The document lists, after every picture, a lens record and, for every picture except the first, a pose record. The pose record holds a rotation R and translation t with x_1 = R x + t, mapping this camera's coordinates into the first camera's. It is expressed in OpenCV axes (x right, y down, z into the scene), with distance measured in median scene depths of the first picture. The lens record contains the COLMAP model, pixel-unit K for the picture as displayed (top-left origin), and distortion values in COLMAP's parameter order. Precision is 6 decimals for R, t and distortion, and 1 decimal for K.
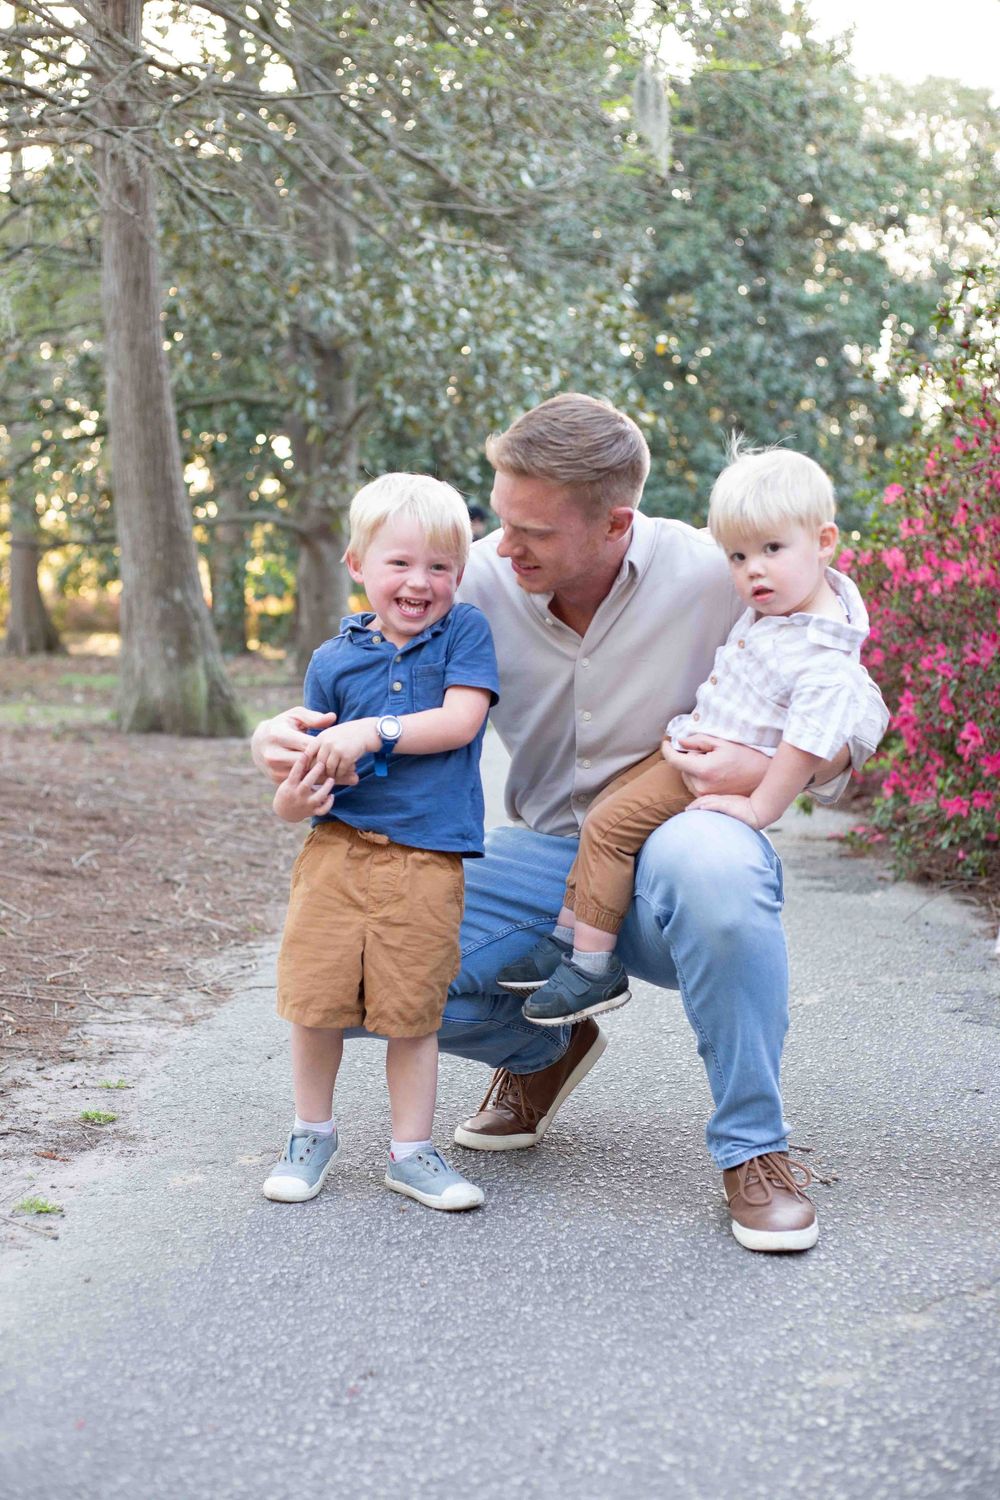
lens RADIAL K [[2082.3, 0, 495.1], [0, 2082.3, 714.1], [0, 0, 1]] dist [-0.062599, -0.066235]
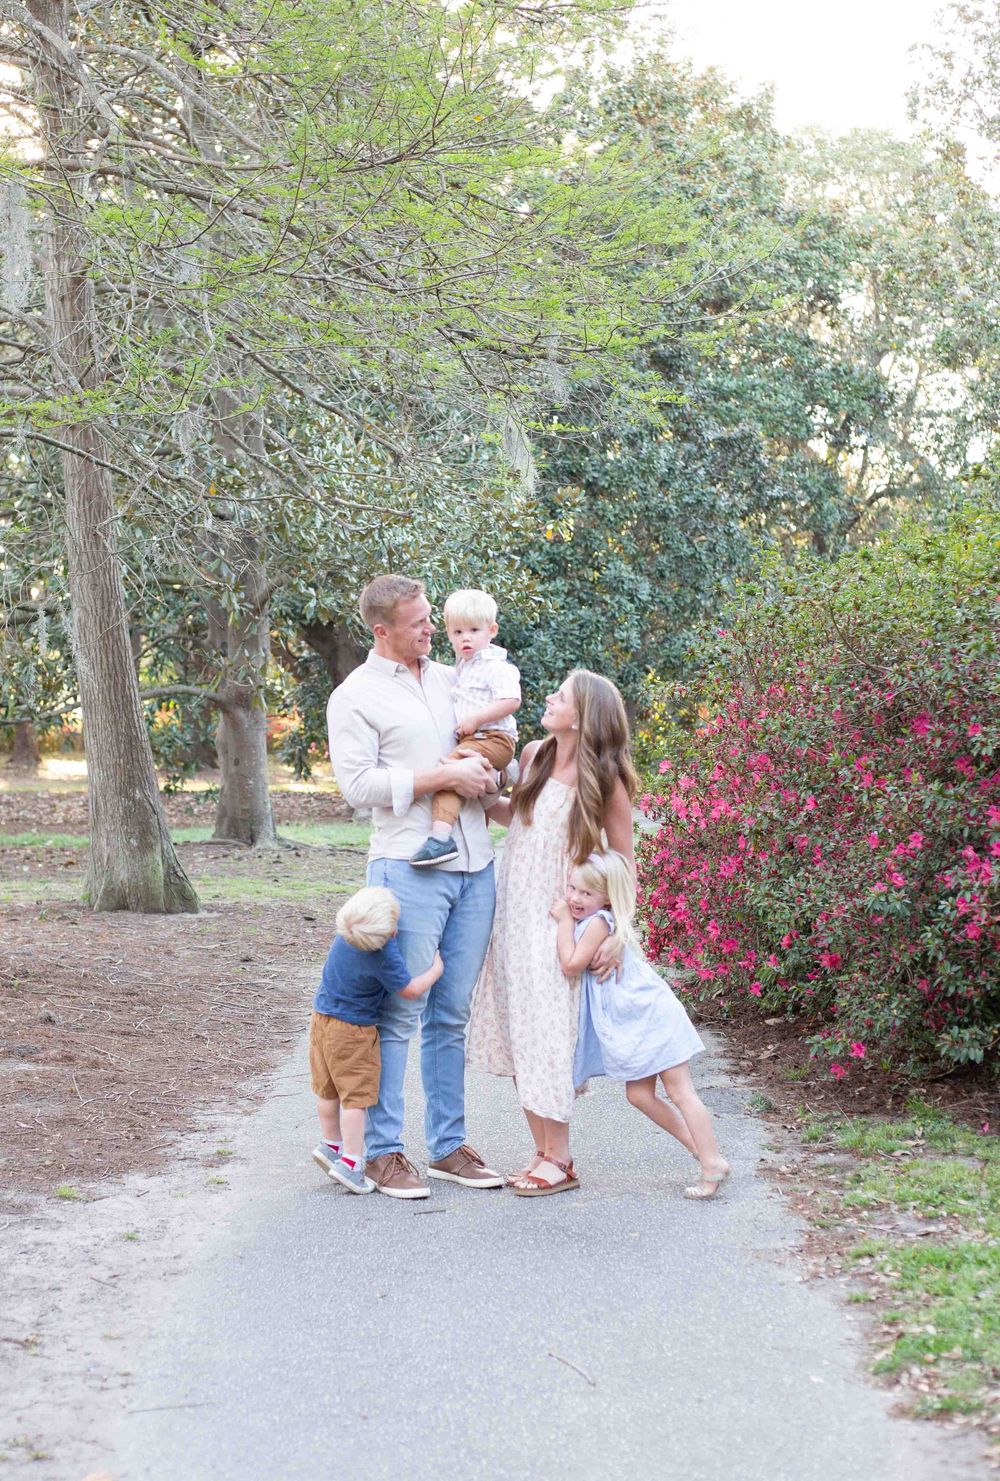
lens RADIAL K [[2138.3, 0, 491.9], [0, 2138.3, 740.9], [0, 0, 1]] dist [-0.041799, 0.042602]
pose [[0.998847, -0.023224, 0.042009, -0.000121], [0.025307, 0.998441, -0.049754, -0.049806], [-0.040788, 0.050760, 0.997878, -0.551150]]
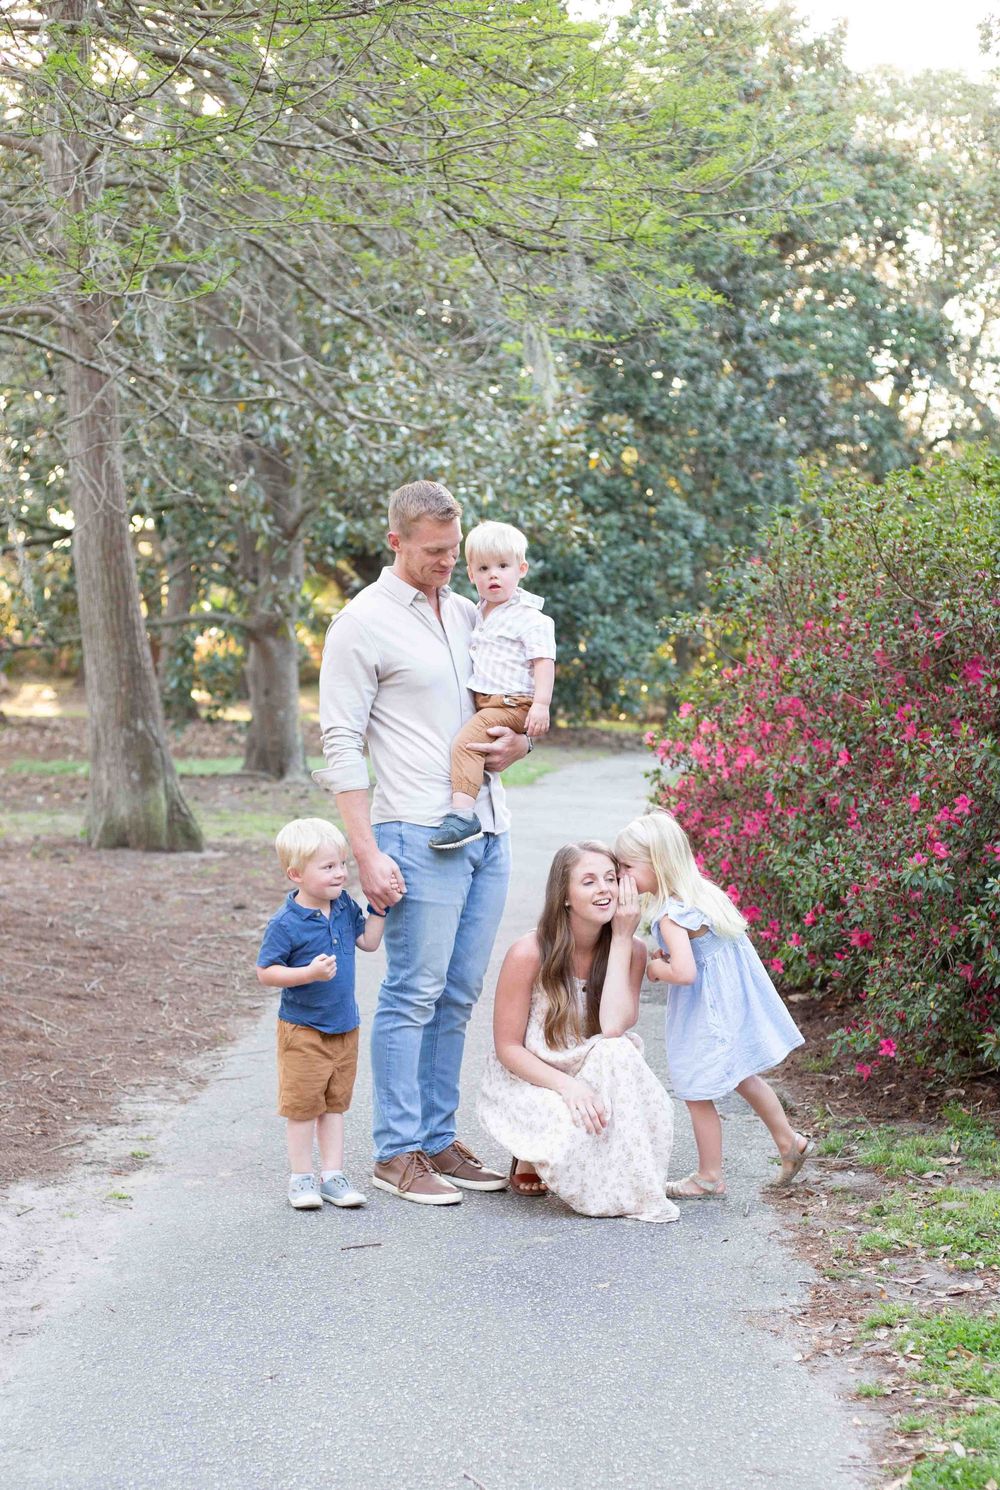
lens RADIAL K [[2146.8, 0, 545.8], [0, 2146.8, 823.9], [0, 0, 1]] dist [-0.038394, 0.004611]
pose [[0.999038, -0.004833, 0.043594, 0.037334], [0.004004, 0.999810, 0.019080, -0.058167], [-0.043678, -0.018887, 0.998867, -0.399096]]
